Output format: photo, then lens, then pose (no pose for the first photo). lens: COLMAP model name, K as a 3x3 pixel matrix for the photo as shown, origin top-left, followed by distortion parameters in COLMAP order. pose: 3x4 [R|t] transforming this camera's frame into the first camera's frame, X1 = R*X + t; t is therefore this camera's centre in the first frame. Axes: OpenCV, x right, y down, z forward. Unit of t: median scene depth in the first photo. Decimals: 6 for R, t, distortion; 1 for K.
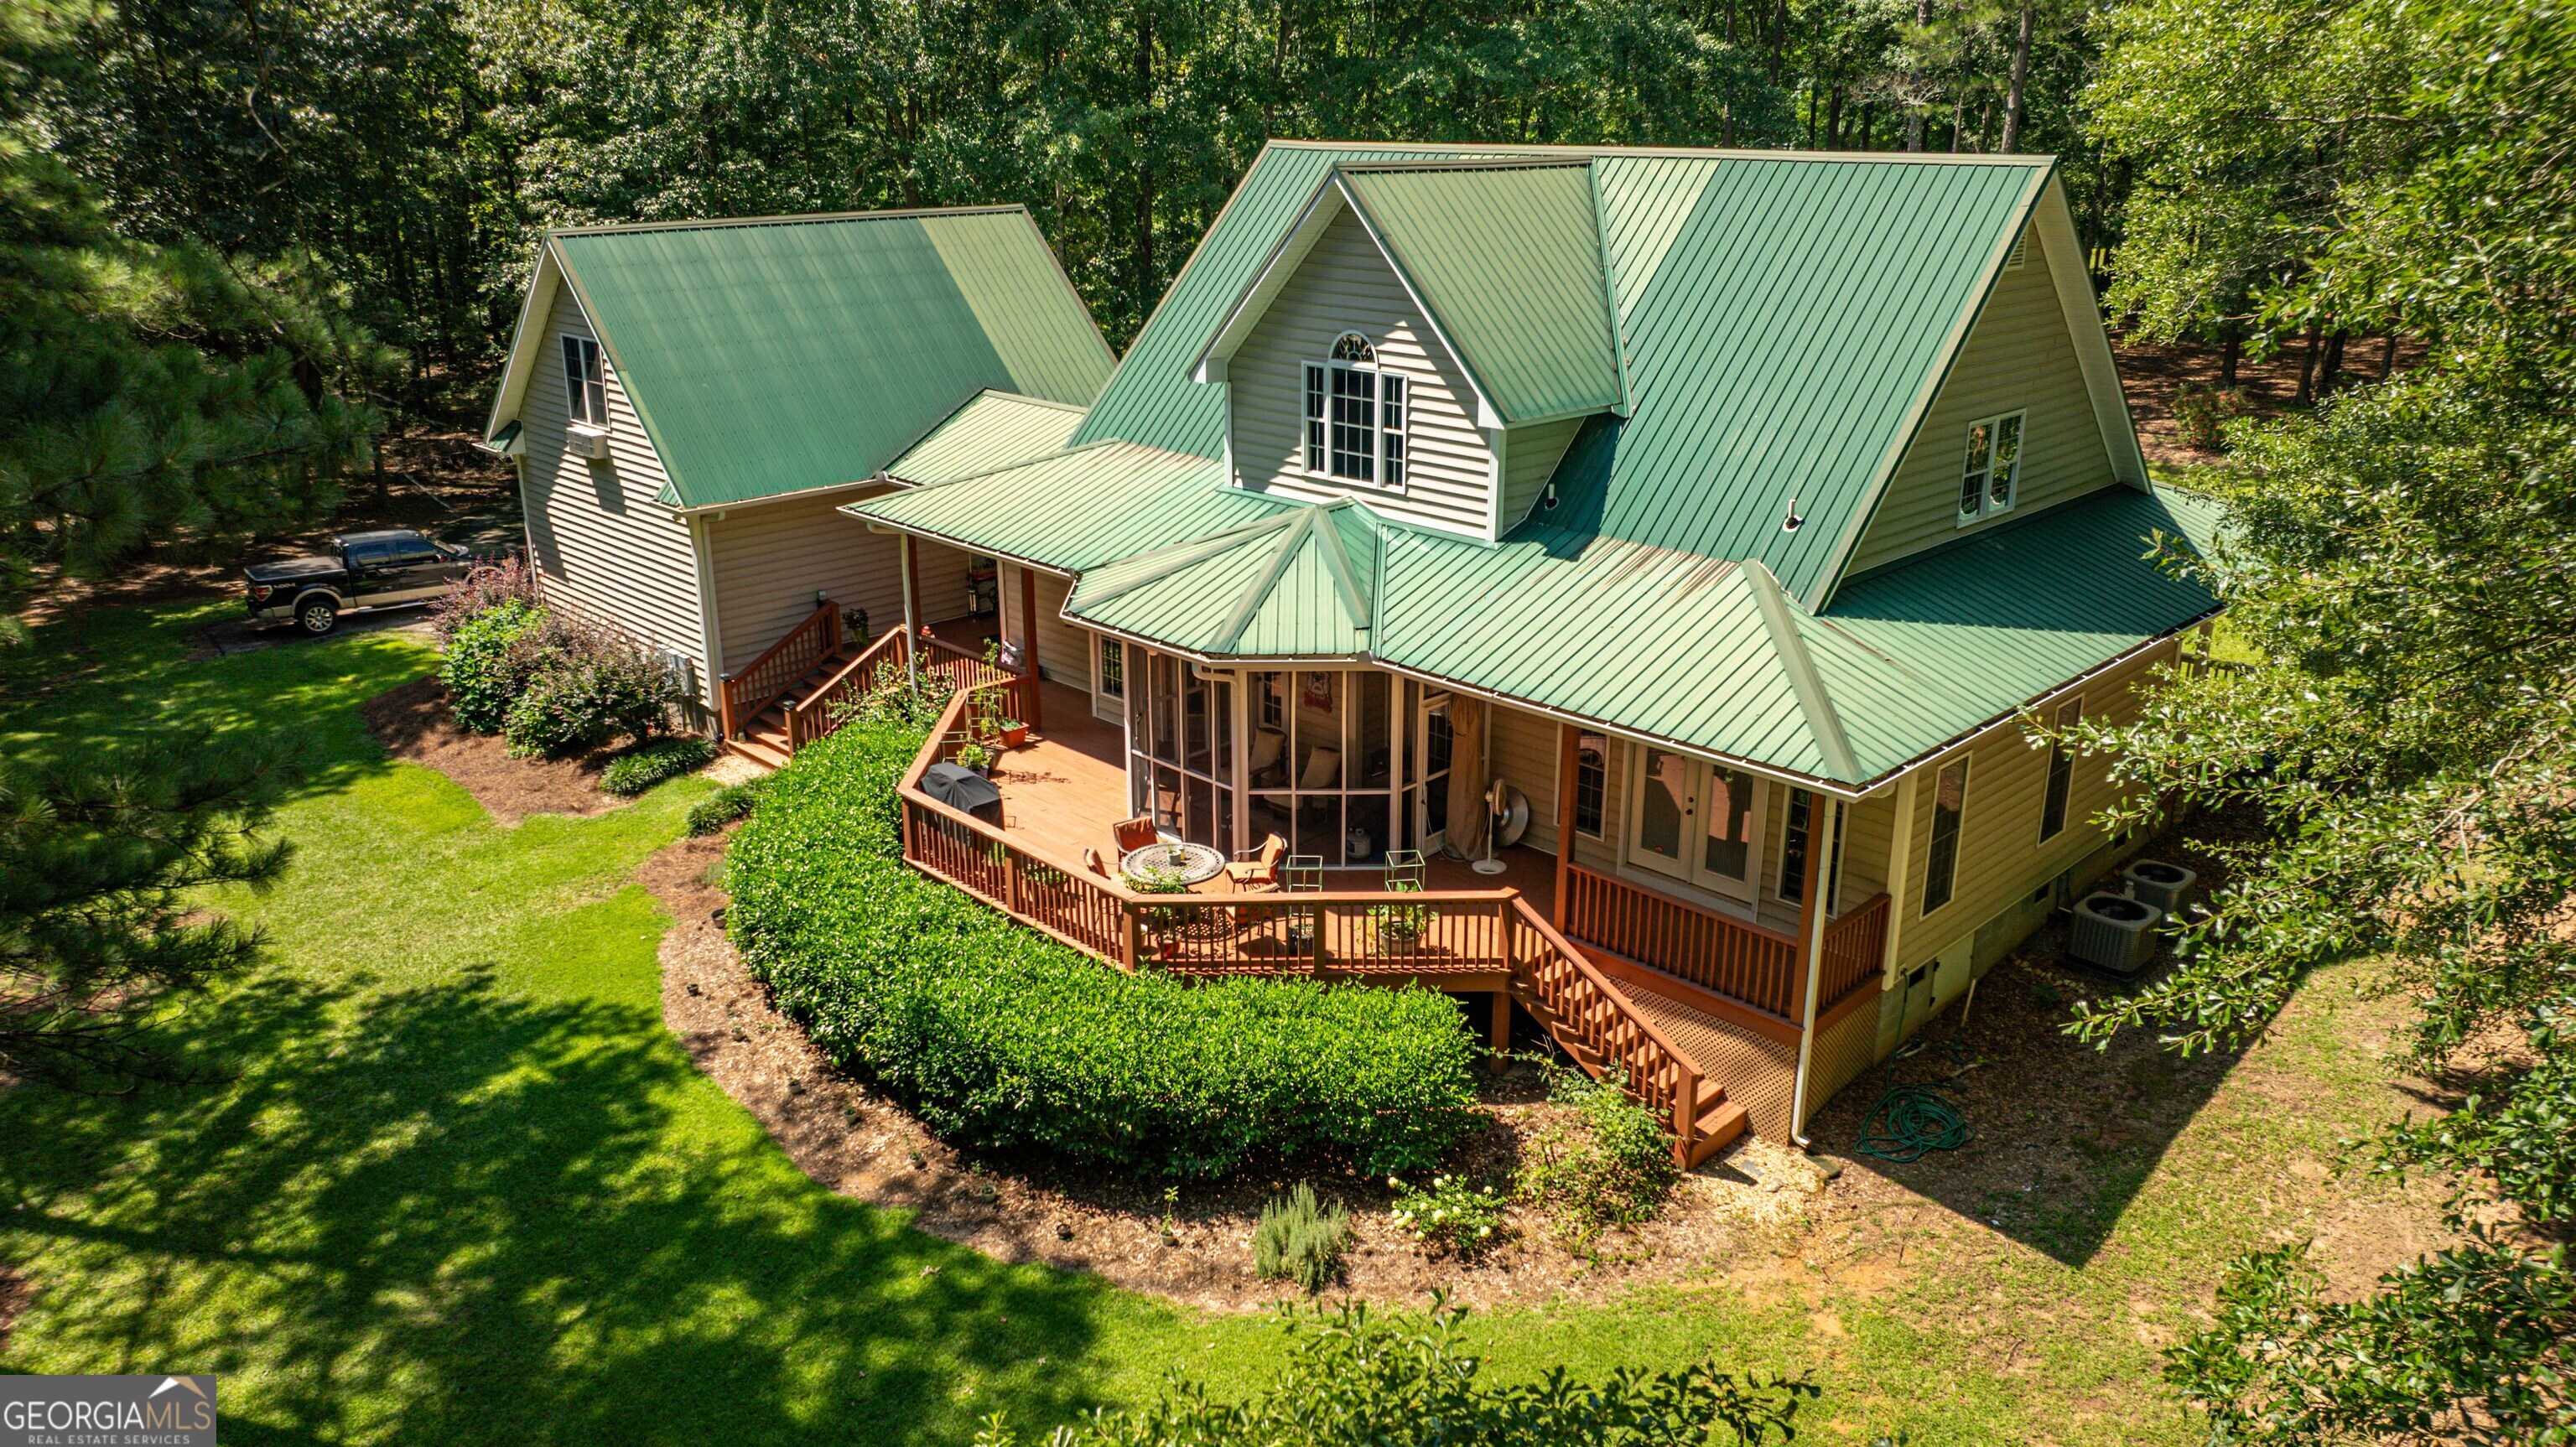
lens RADIAL K [[1813.0, 0, 1290.5], [0, 1813.0, 725.0], [0, 0, 1]] dist [-0.030664, 0.025635]
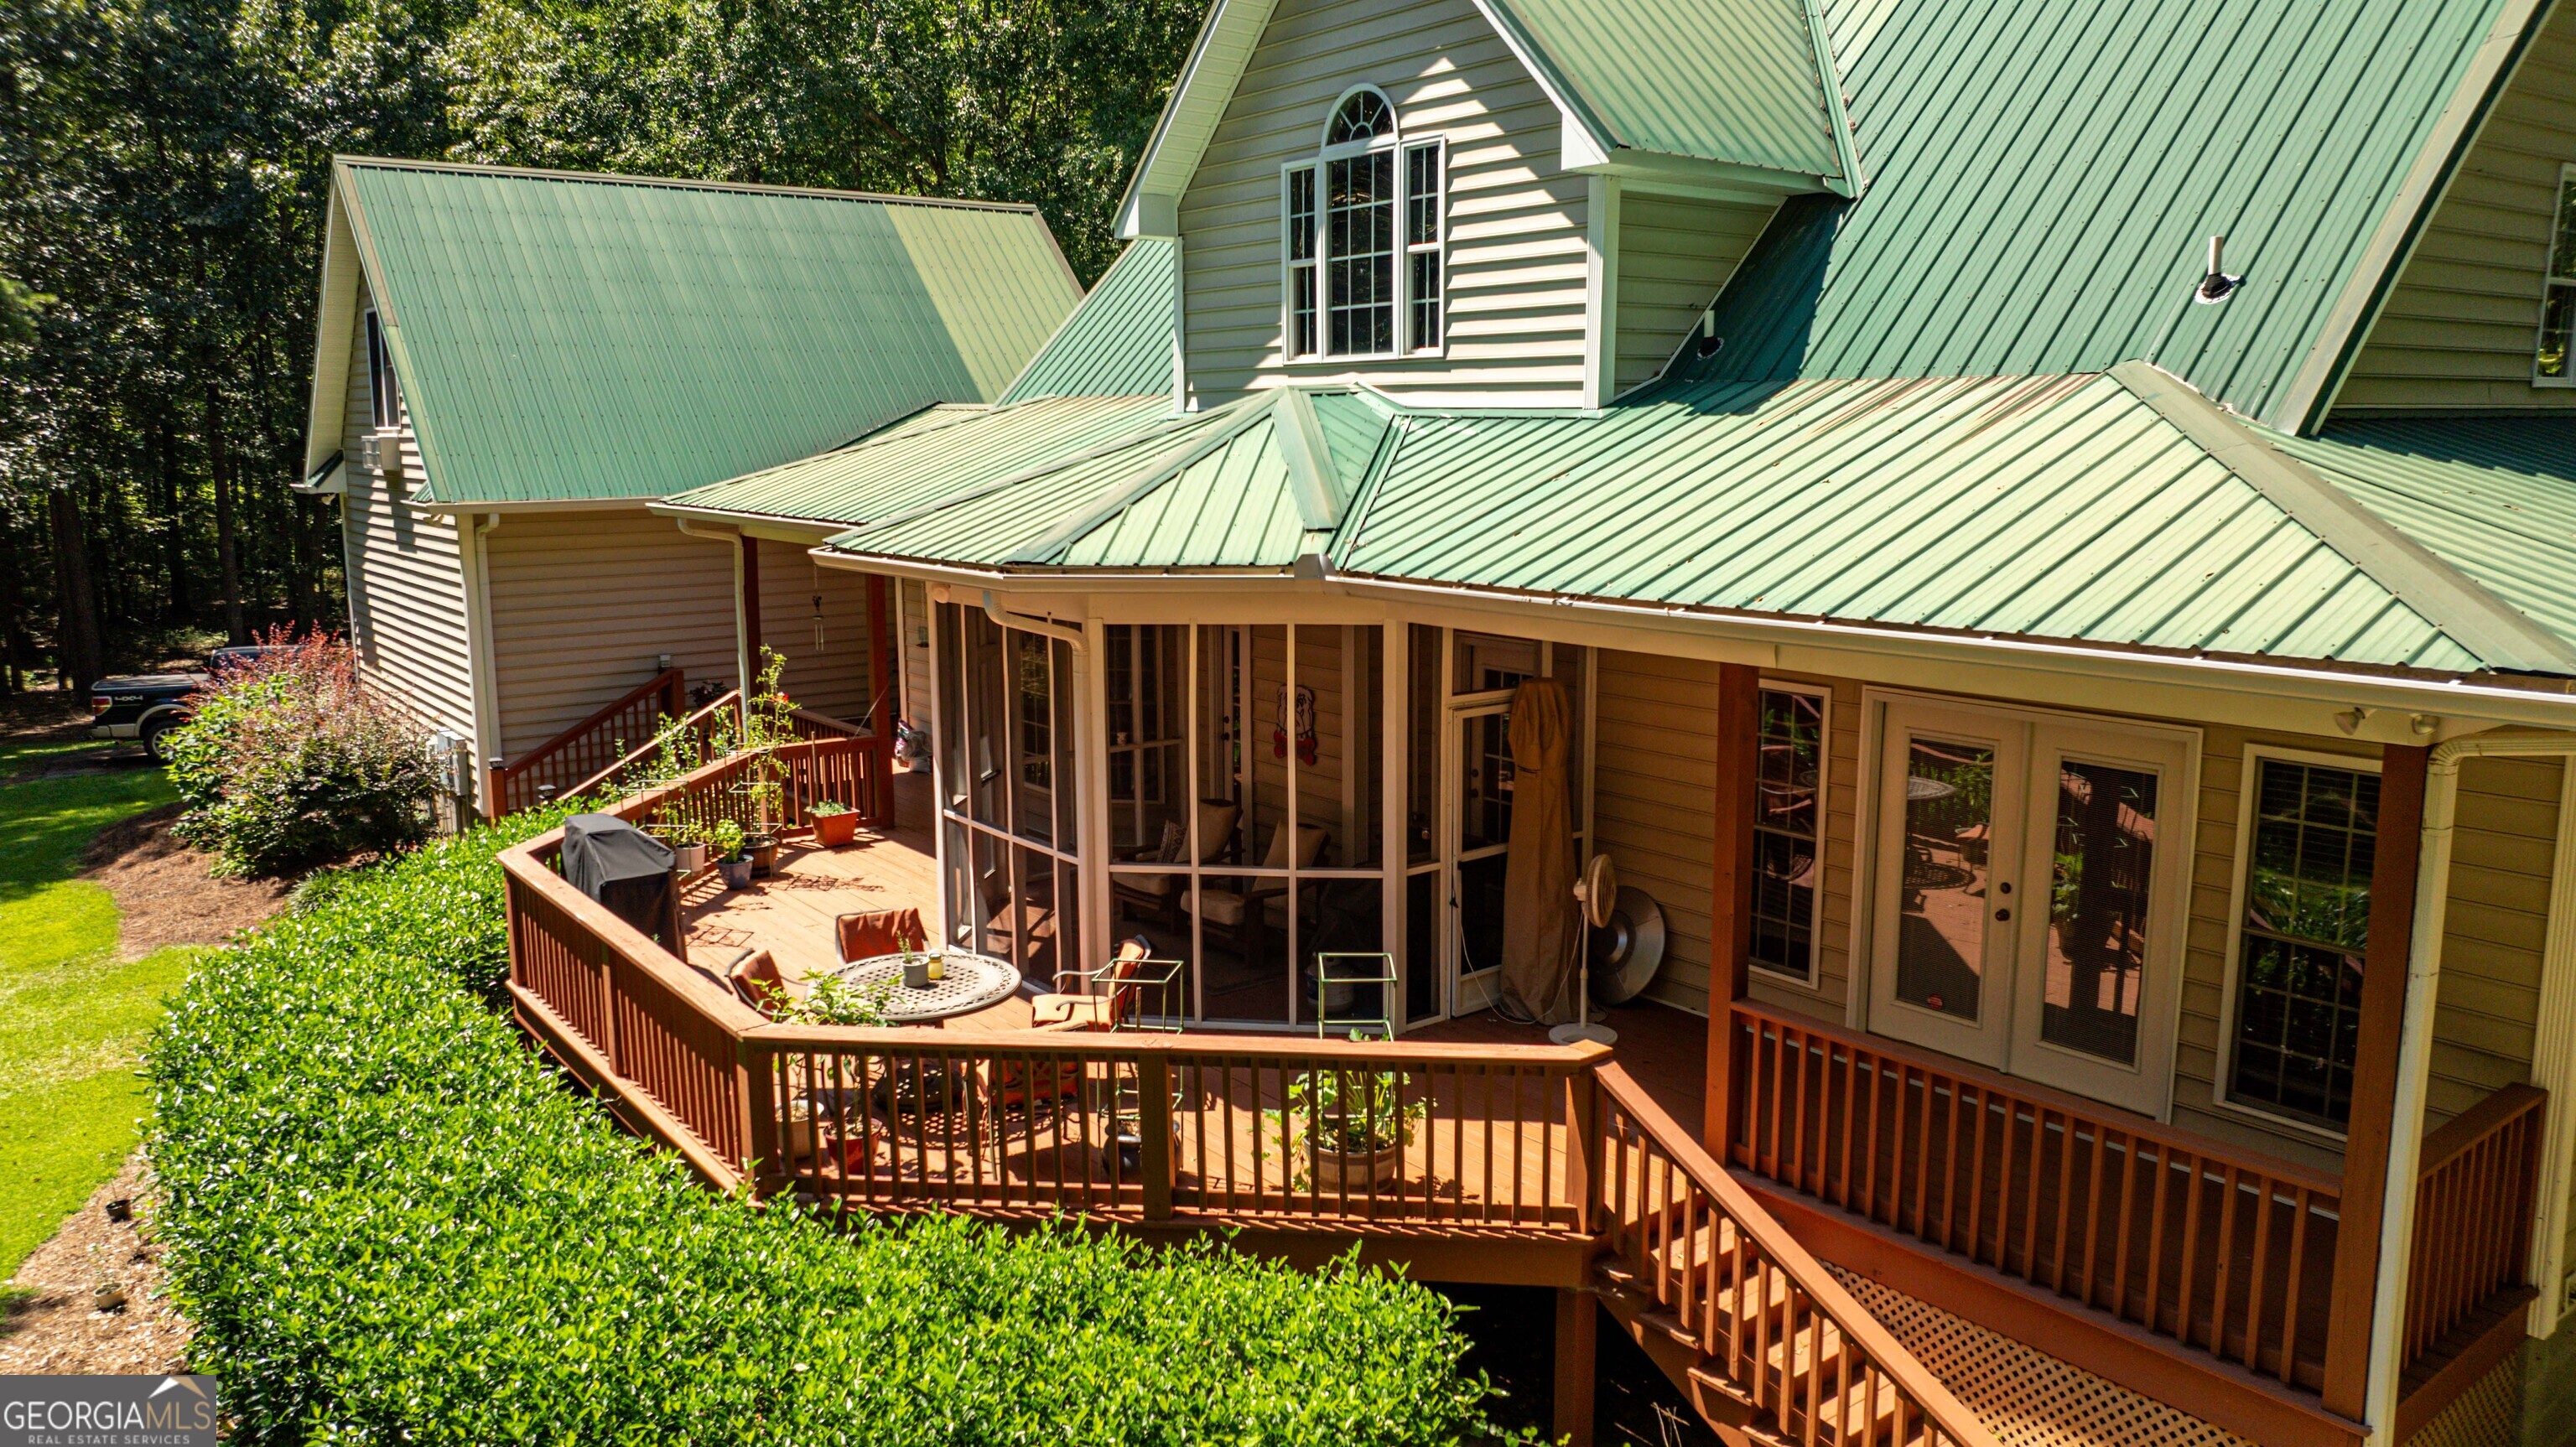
lens RADIAL K [[1813.0, 0, 1290.0], [0, 1813.0, 721.4], [0, 0, 1]] dist [-0.030664, 0.025635]
pose [[0.992622, 0.017387, -0.119999, 0.087476], [-0.036931, 0.985996, -0.162628, 0.076372], [0.115491, 0.165859, 0.979363, 0.484184]]
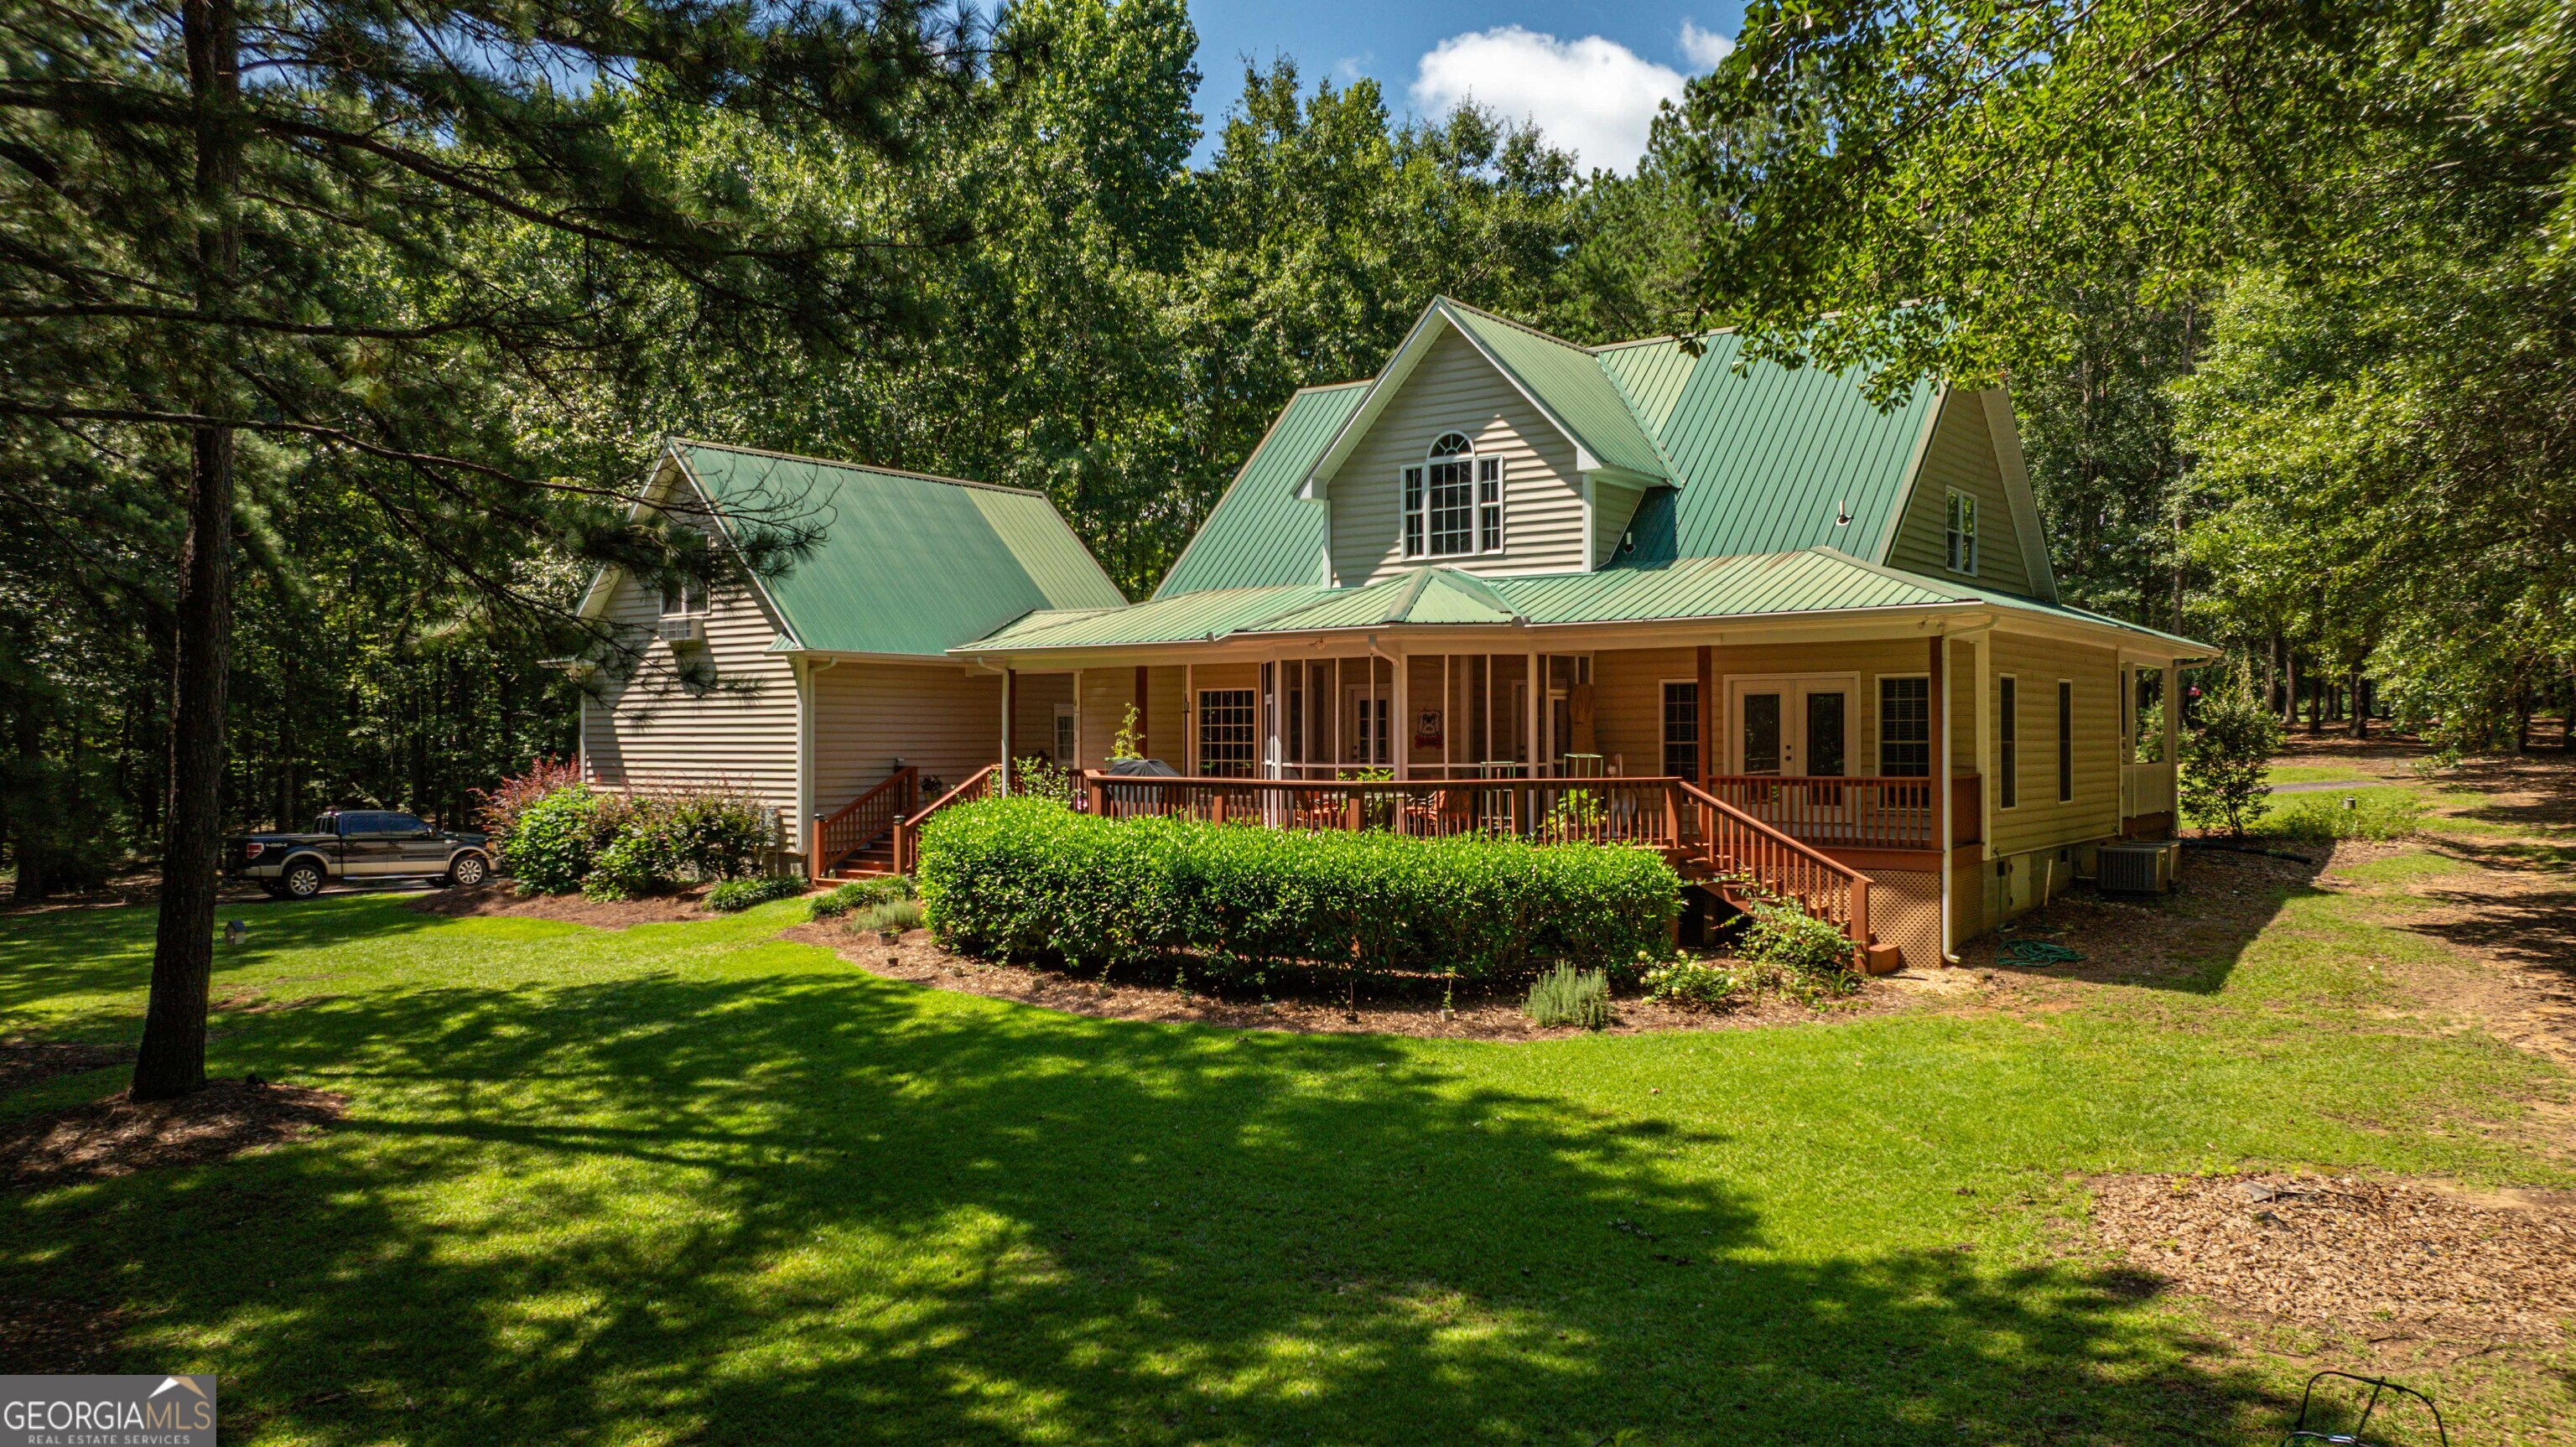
lens RADIAL K [[1813.0, 0, 1292.9], [0, 1813.0, 715.1], [0, 0, 1]] dist [-0.030664, 0.025635]
pose [[0.989071, 0.001822, 0.147429, -0.257726], [0.048132, 0.941152, -0.334539, 0.377650], [-0.139362, 0.337979, 0.930778, -0.061065]]
